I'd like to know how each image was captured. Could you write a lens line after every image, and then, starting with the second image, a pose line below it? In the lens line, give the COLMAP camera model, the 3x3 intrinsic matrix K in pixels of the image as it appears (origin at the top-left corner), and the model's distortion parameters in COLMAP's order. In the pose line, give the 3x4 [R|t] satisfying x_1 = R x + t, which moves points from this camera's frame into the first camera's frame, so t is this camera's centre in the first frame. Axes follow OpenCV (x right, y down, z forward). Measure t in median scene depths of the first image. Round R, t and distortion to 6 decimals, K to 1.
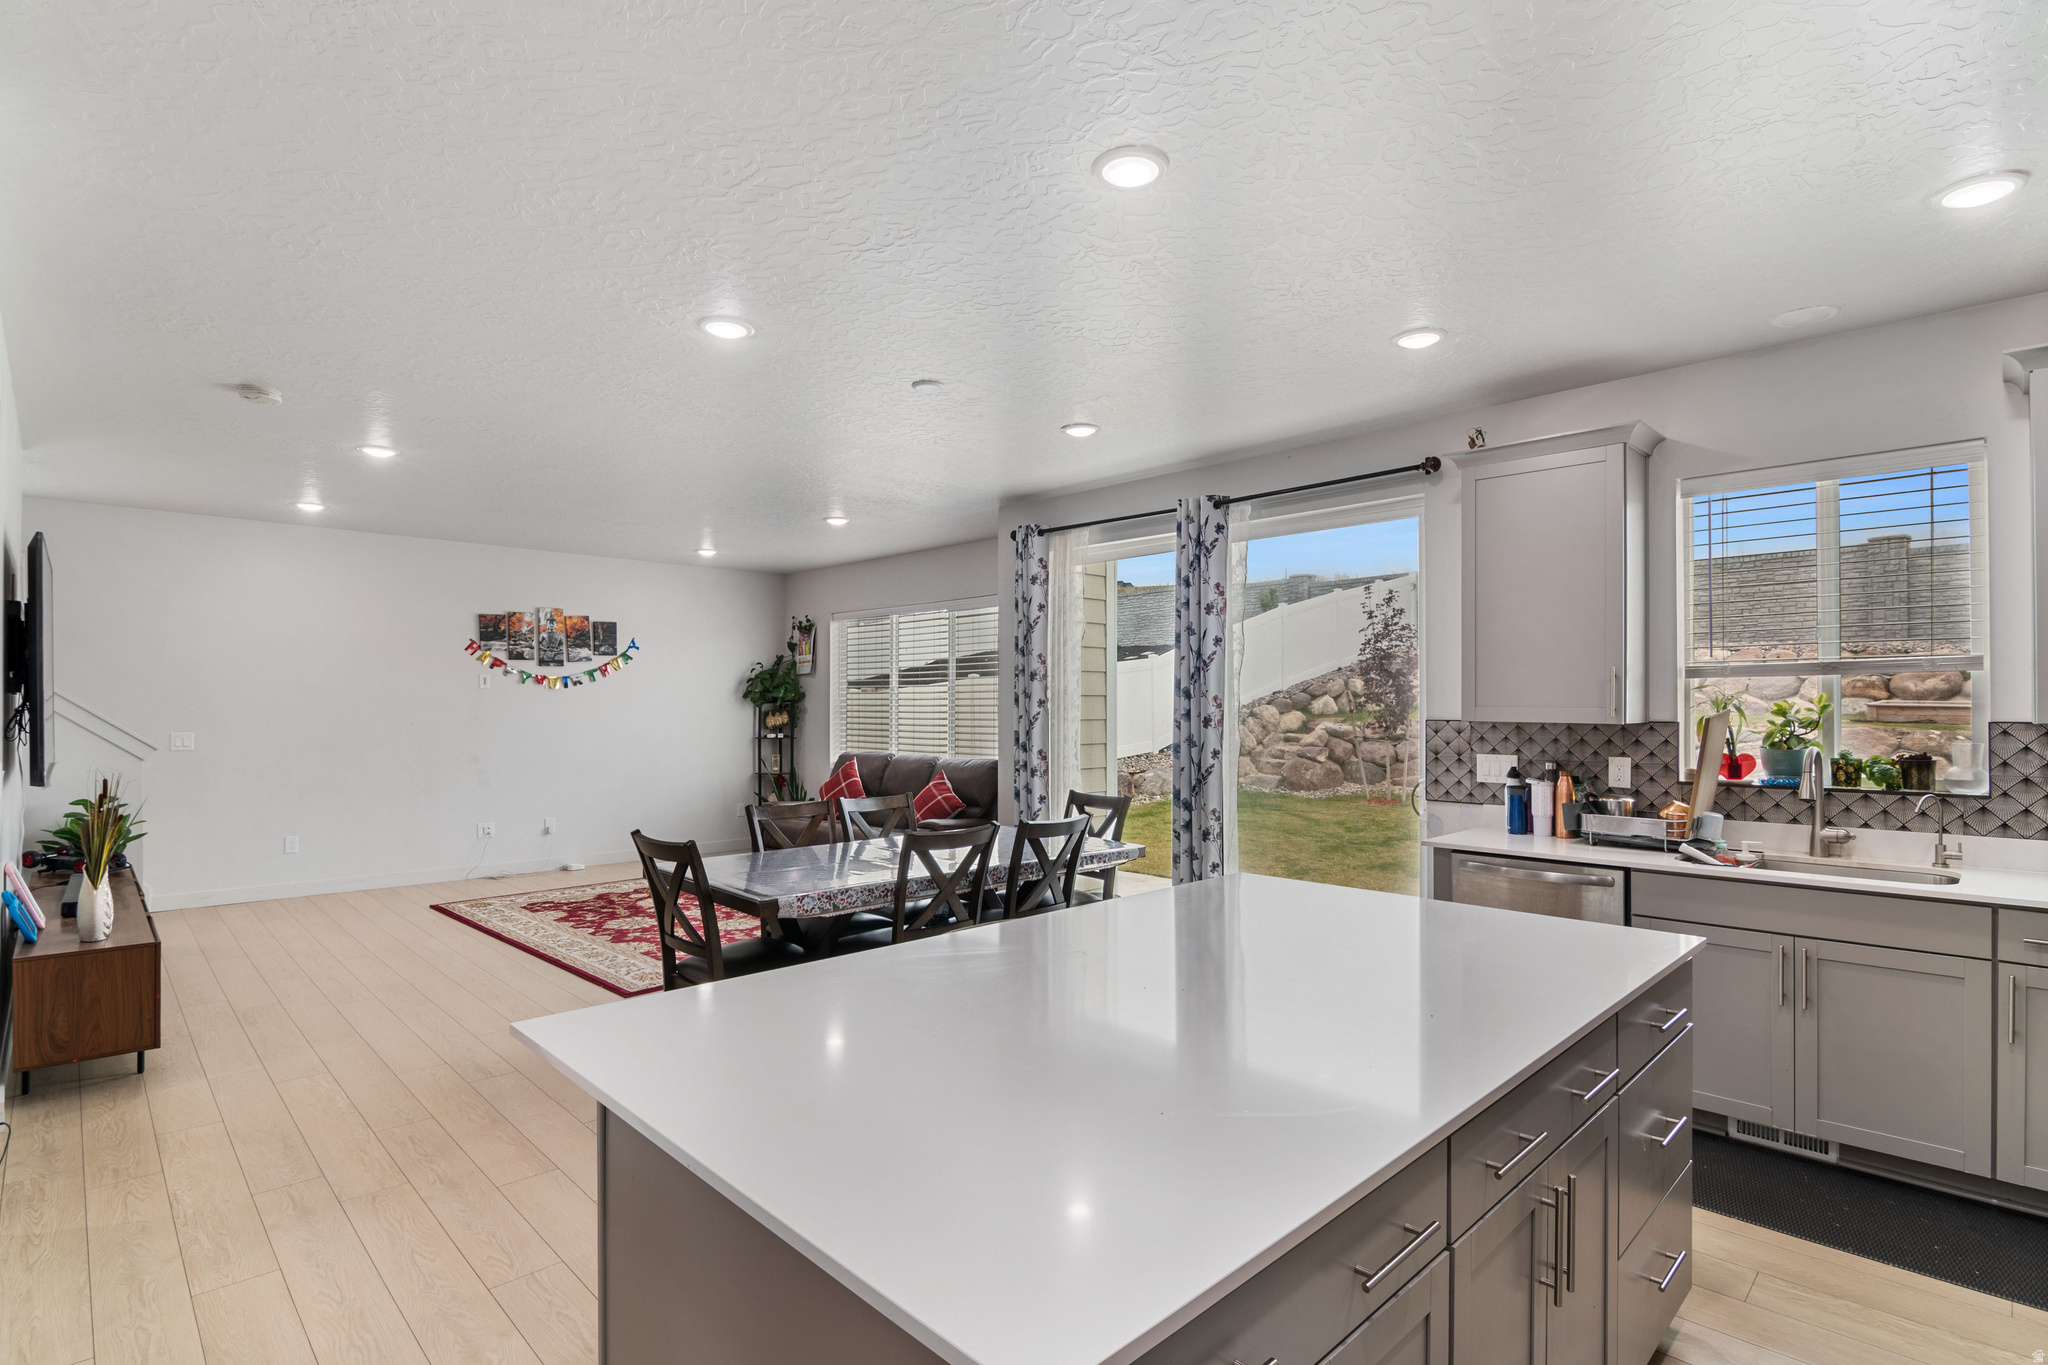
lens RADIAL K [[989.2, 0, 1024.0], [0, 989.2, 682.5], [0, 0, 1]] dist [-0.000913, -0.000634]
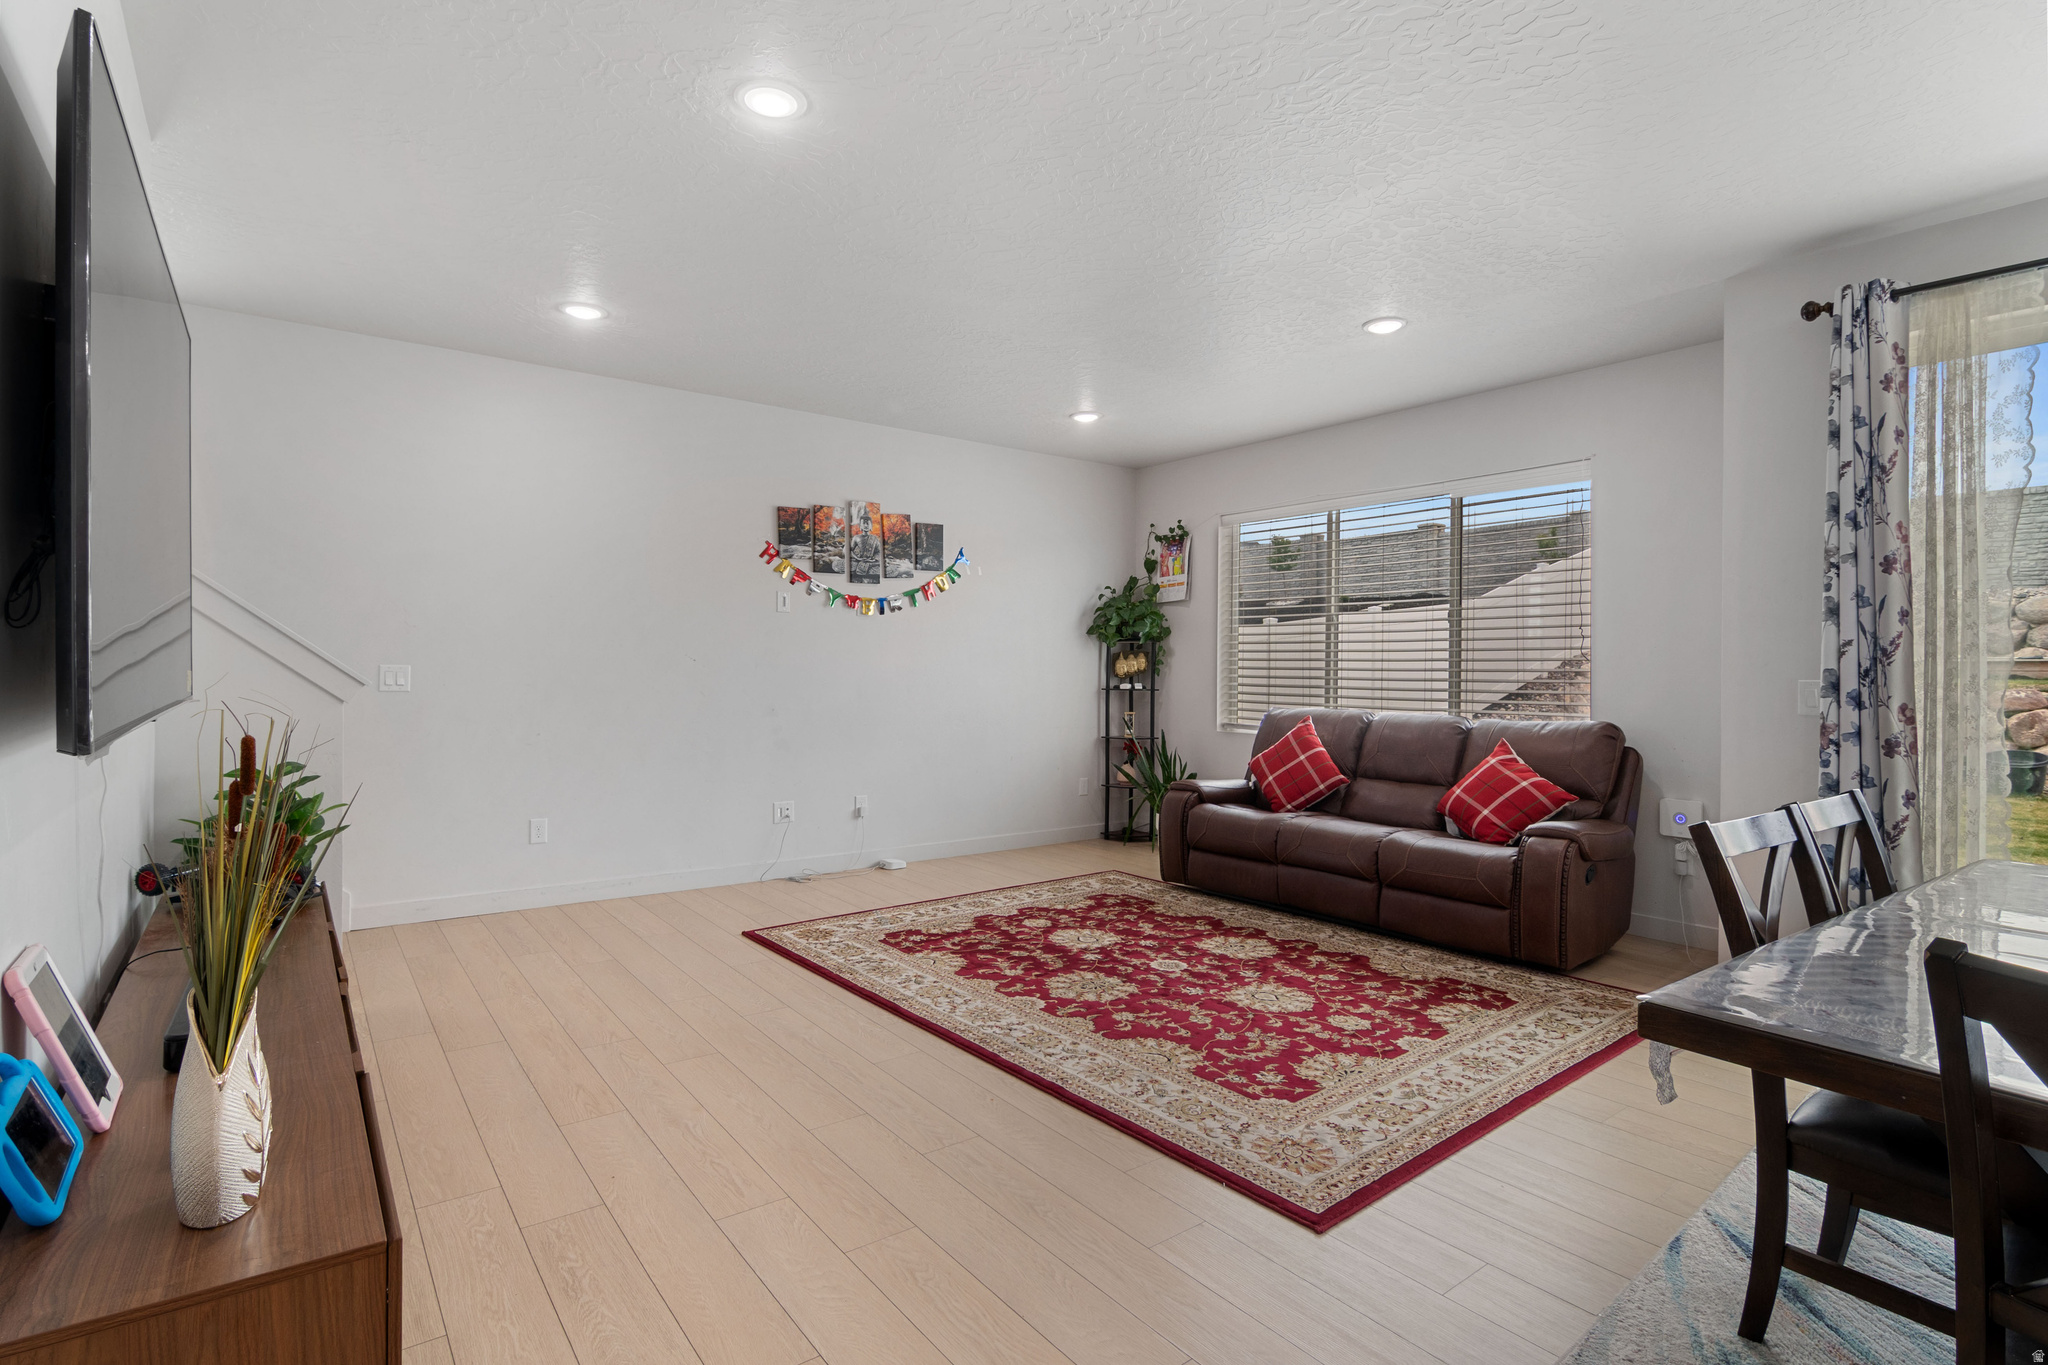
lens RADIAL K [[964.7, 0, 1018.7], [0, 964.7, 651.7], [0, 0, 1]] dist [0.002568, -0.000668]
pose [[0.993434, 0.006591, -0.114218, -0.293161], [-0.006237, 0.999975, 0.003456, 0.030621], [0.114238, -0.002721, 0.993450, 0.325719]]
